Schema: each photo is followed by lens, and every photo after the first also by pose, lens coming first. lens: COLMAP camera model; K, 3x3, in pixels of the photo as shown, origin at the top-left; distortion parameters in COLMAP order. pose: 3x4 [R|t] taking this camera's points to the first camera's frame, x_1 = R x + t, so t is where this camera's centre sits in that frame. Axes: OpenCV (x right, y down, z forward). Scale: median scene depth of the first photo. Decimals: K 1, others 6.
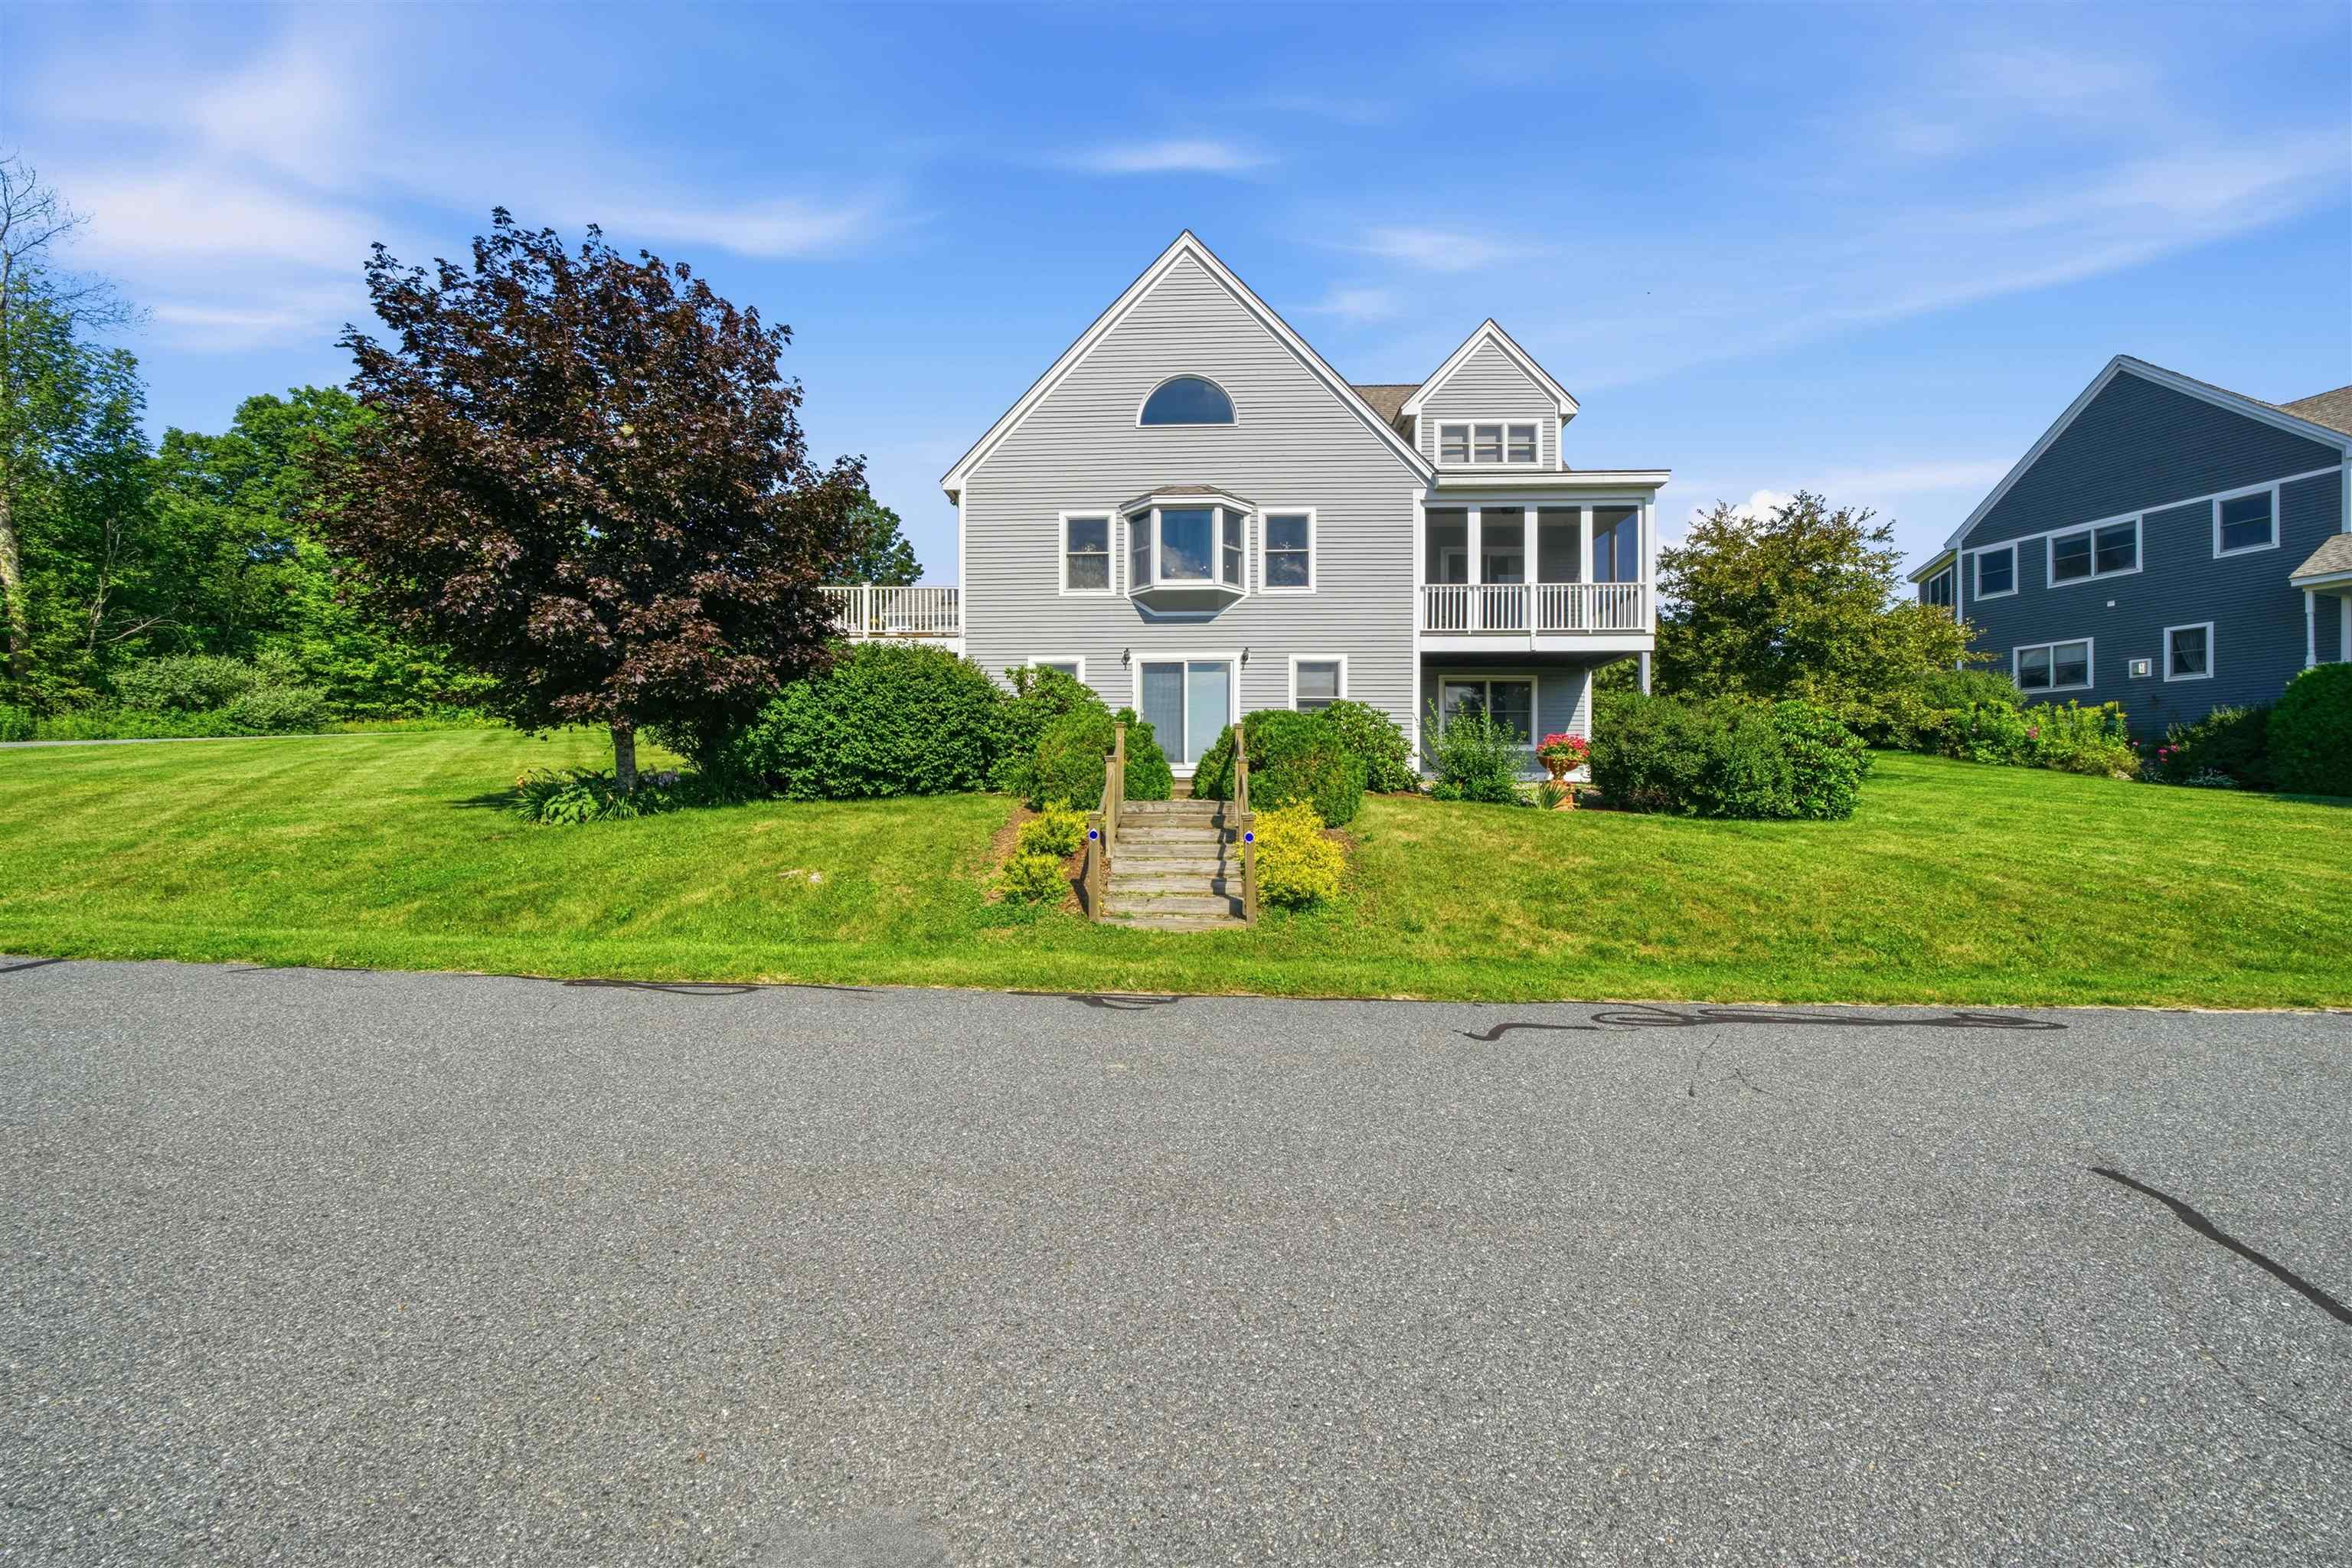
lens RADIAL K [[819.3, 0, 1176.4], [0, 819.3, 785.9], [0, 0, 1]] dist [-0.015994, 0.000026]
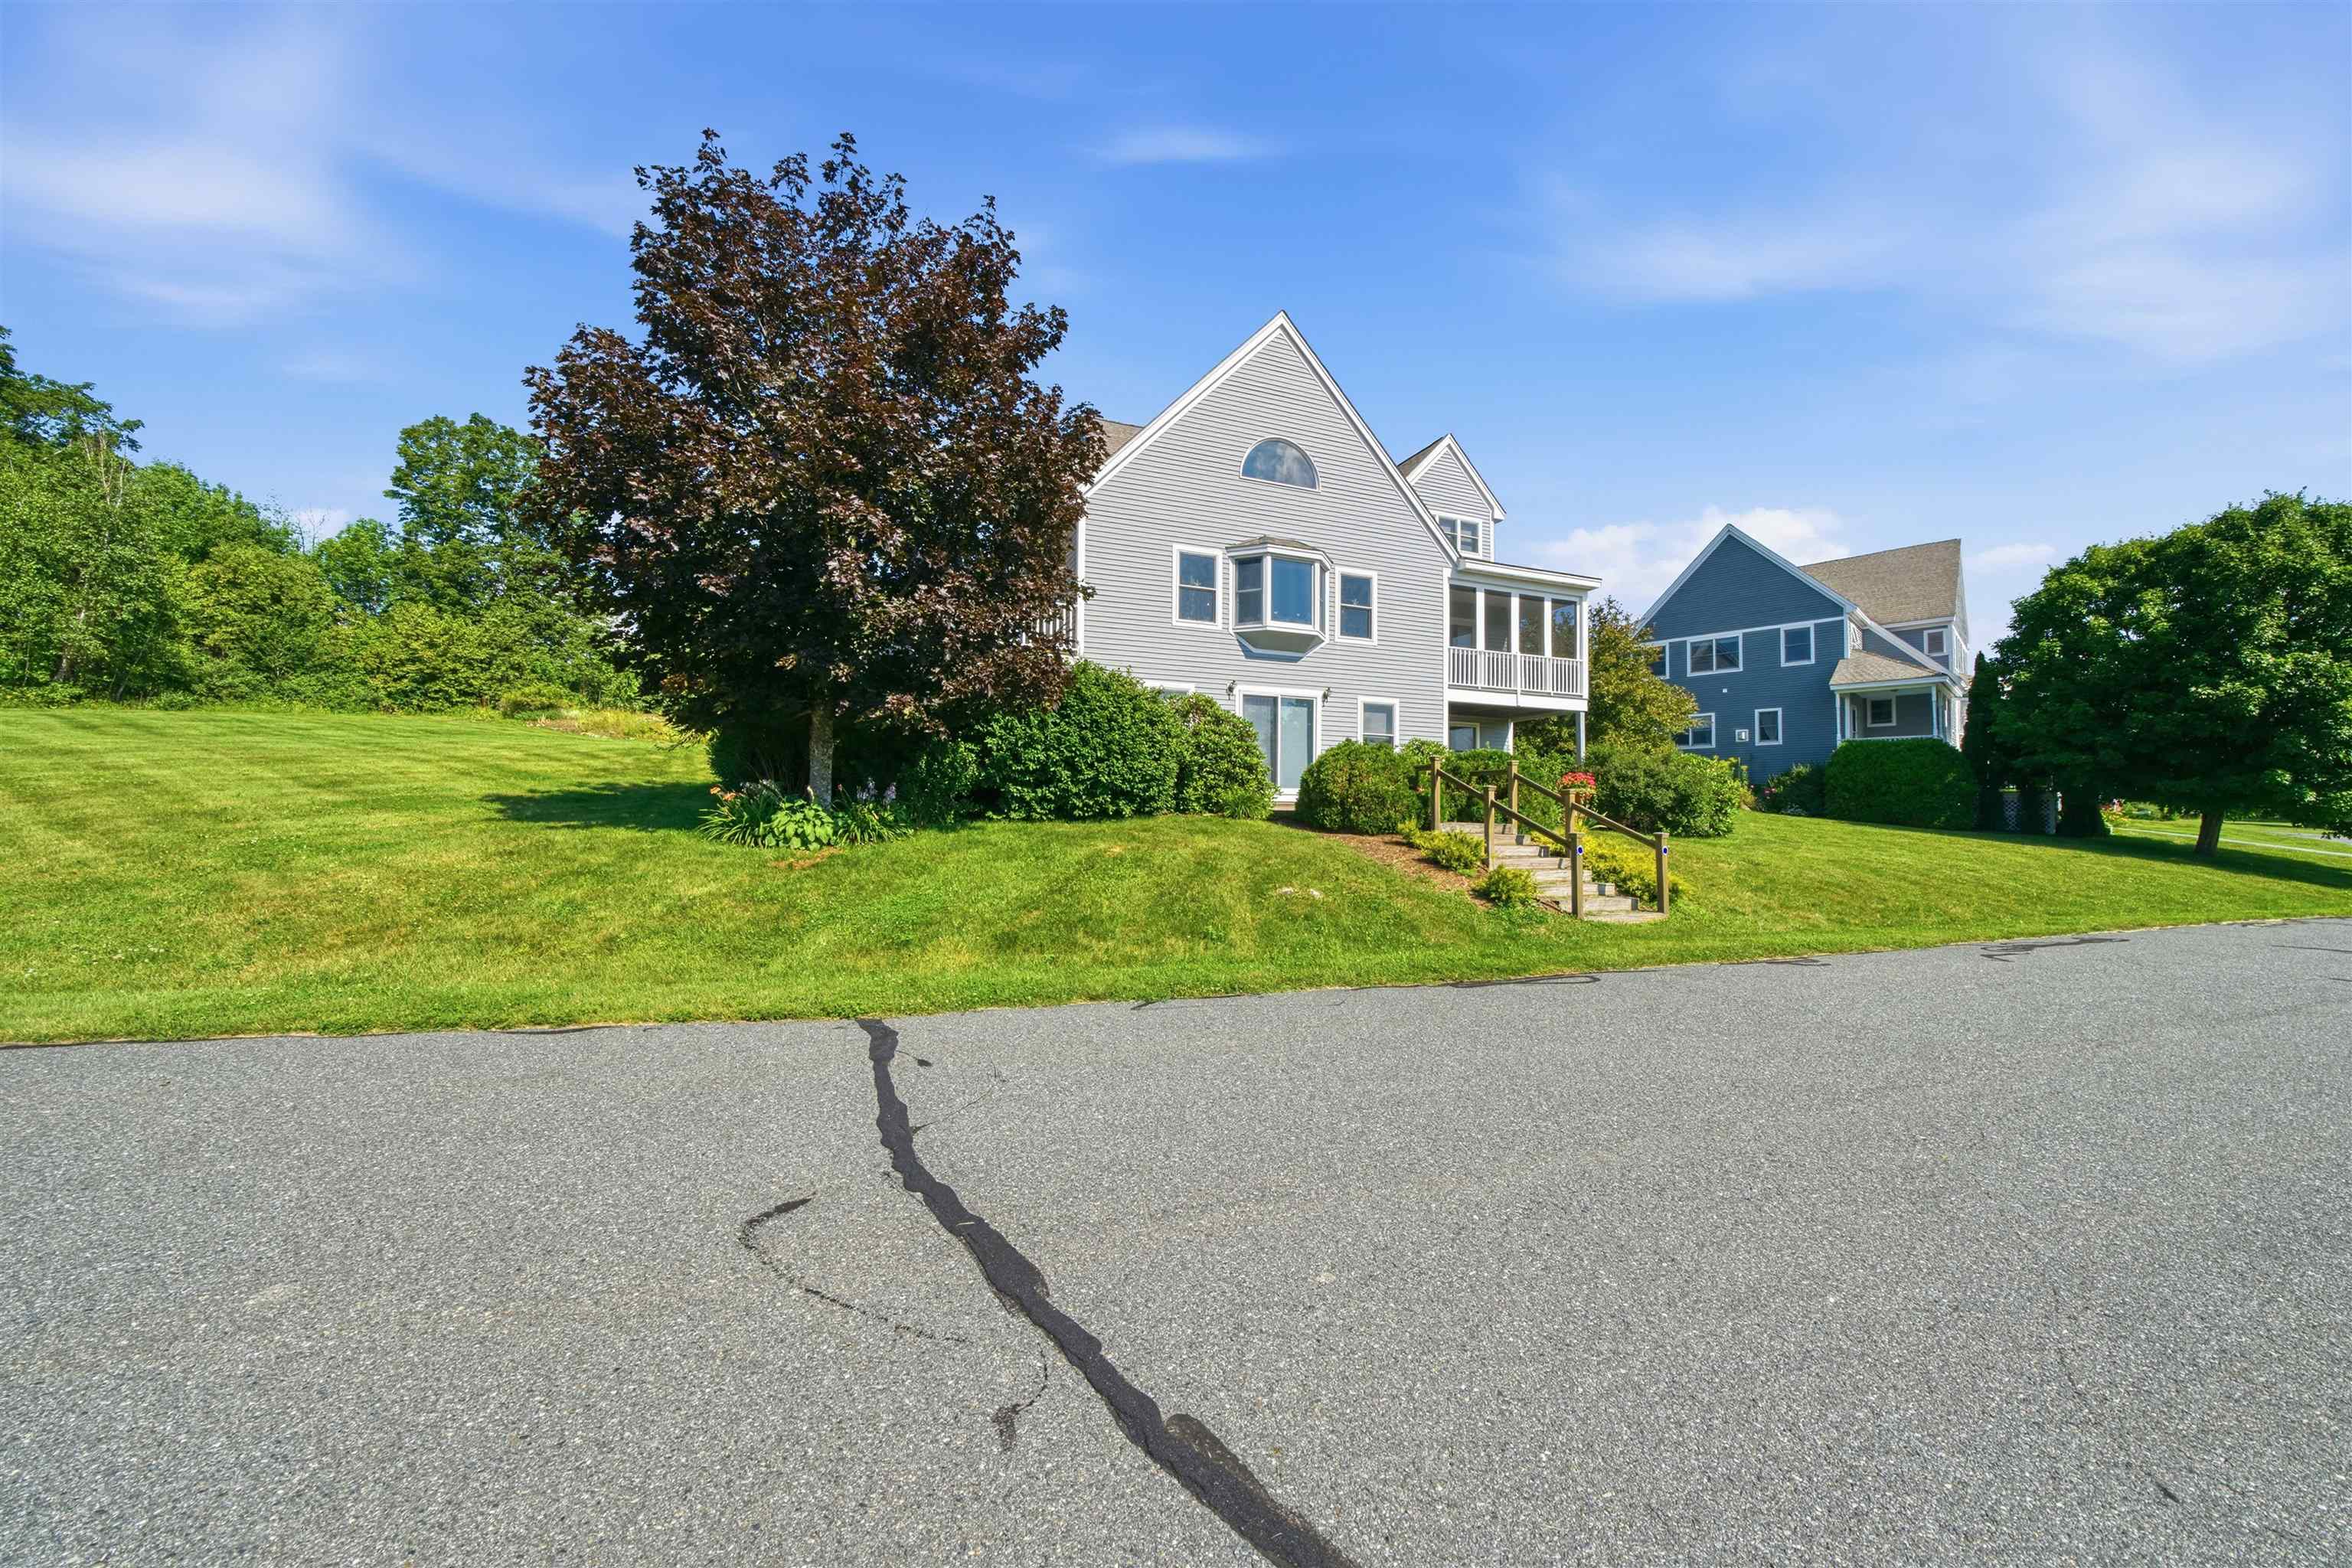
lens RADIAL K [[819.3, 0, 1177.7], [0, 819.3, 790.9], [0, 0, 1]] dist [-0.015994, 0.000026]
pose [[0.918003, 0.020696, 0.396034, -0.551855], [-0.014820, 0.999730, -0.017892, -0.001080], [-0.396297, 0.010556, 0.918061, 0.036194]]
